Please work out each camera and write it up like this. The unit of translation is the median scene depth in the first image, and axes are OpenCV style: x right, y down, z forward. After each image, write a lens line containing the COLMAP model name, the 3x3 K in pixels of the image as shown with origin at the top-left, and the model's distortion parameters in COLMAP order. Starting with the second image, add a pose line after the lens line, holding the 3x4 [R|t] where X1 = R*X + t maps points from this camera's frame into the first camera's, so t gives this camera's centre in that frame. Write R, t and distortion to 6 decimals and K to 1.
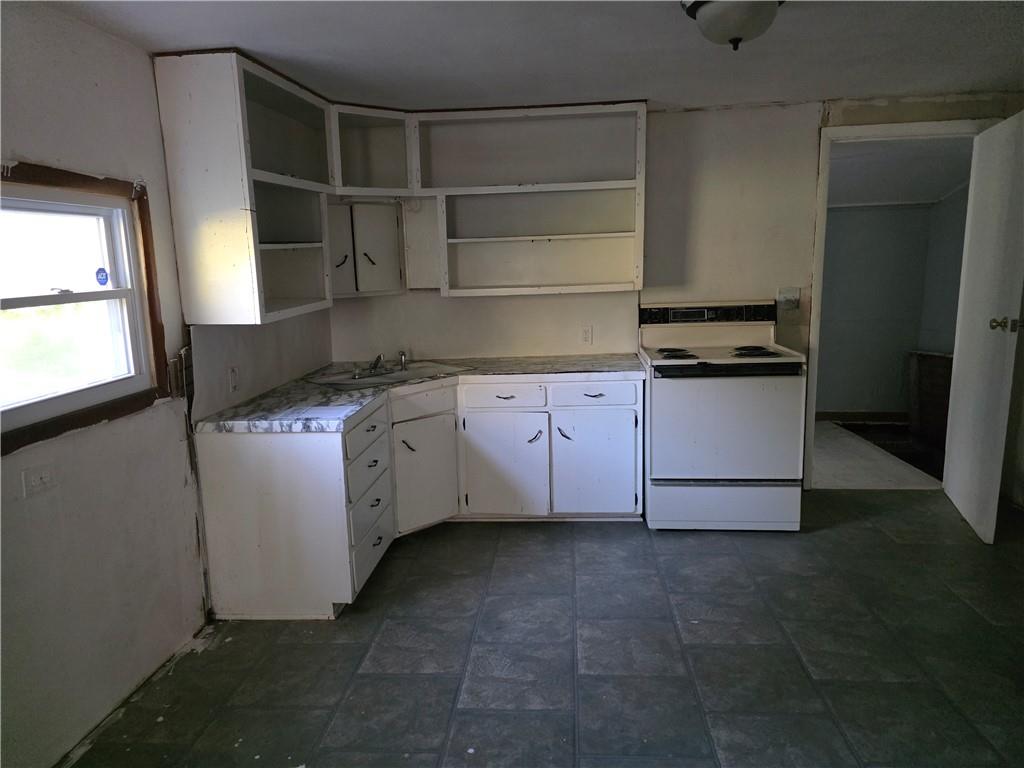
lens RADIAL K [[683.7, 0, 497.9], [0, 683.7, 397.7], [0, 0, 1]] dist [0.061127, -0.048746]
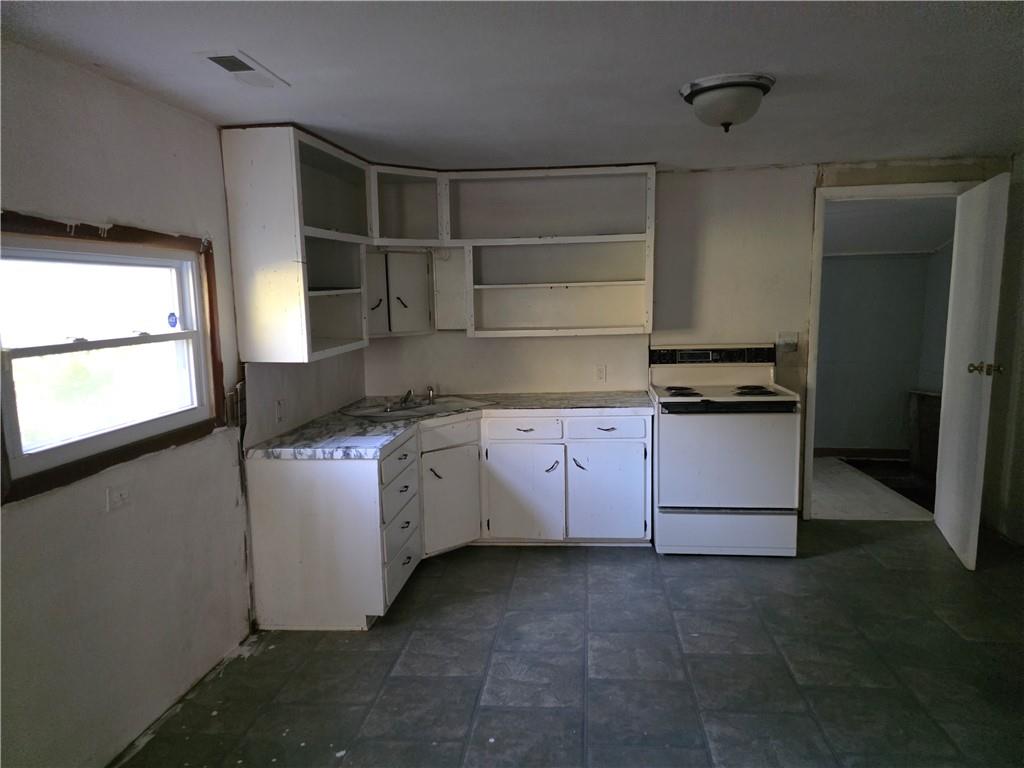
lens RADIAL K [[679.6, 0, 516.6], [0, 679.6, 408.3], [0, 0, 1]] dist [0.072648, -0.061252]
pose [[0.999948, 0.009651, -0.003237, 0.000350], [-0.009762, 0.999285, -0.036521, 0.004591], [0.002882, 0.036551, 0.999328, -0.086442]]
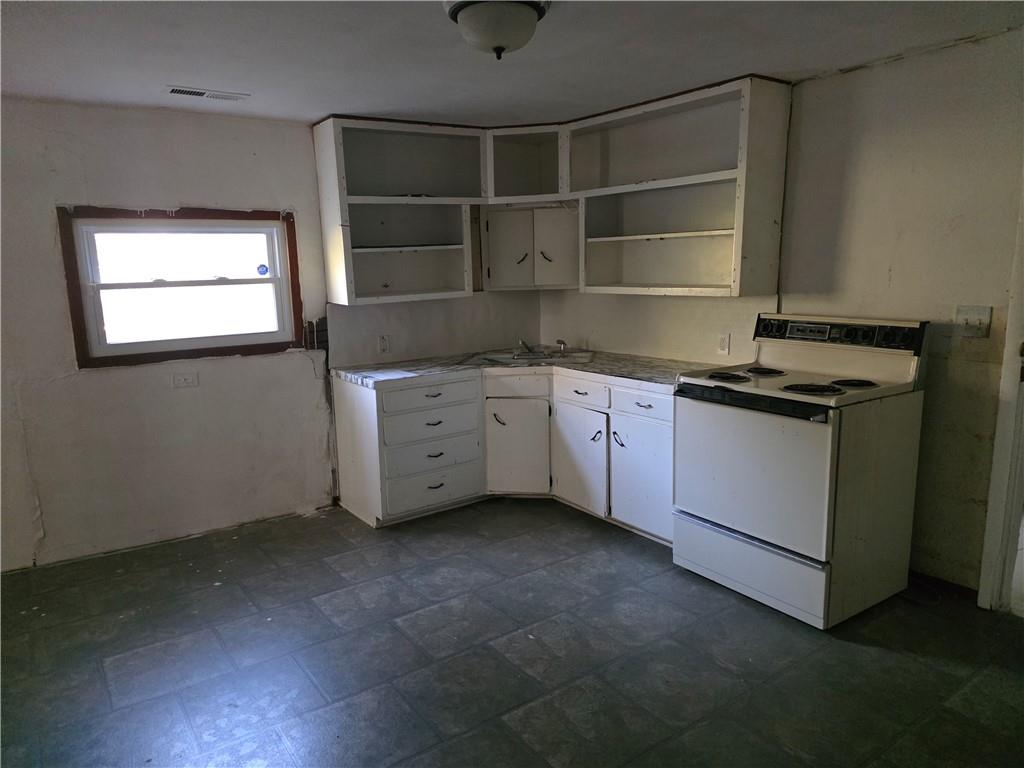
lens RADIAL K [[679.6, 0, 516.8], [0, 679.6, 391.4], [0, 0, 1]] dist [0.076793, -0.065527]
pose [[0.662292, 0.158693, -0.732247, 0.732174], [-0.146648, 0.985865, 0.081018, -0.075034], [0.734754, 0.053725, 0.676203, 0.242027]]
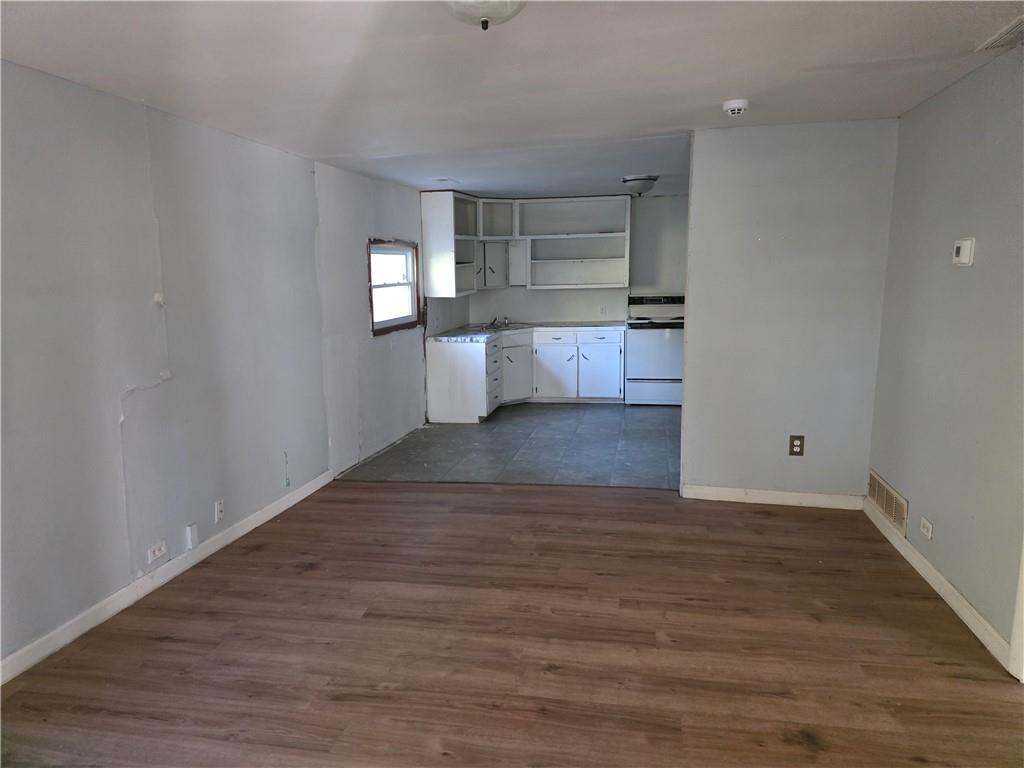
lens RADIAL K [[694.6, 0, 512.0], [0, 694.6, 384.0], [0, 0, 1]] dist [0.225140, -0.000816]
pose [[0.995436, 0.029387, -0.090791, 0.074222], [-0.031906, 0.999141, -0.026426, 0.204610], [0.089937, 0.029202, 0.995519, -1.139773]]
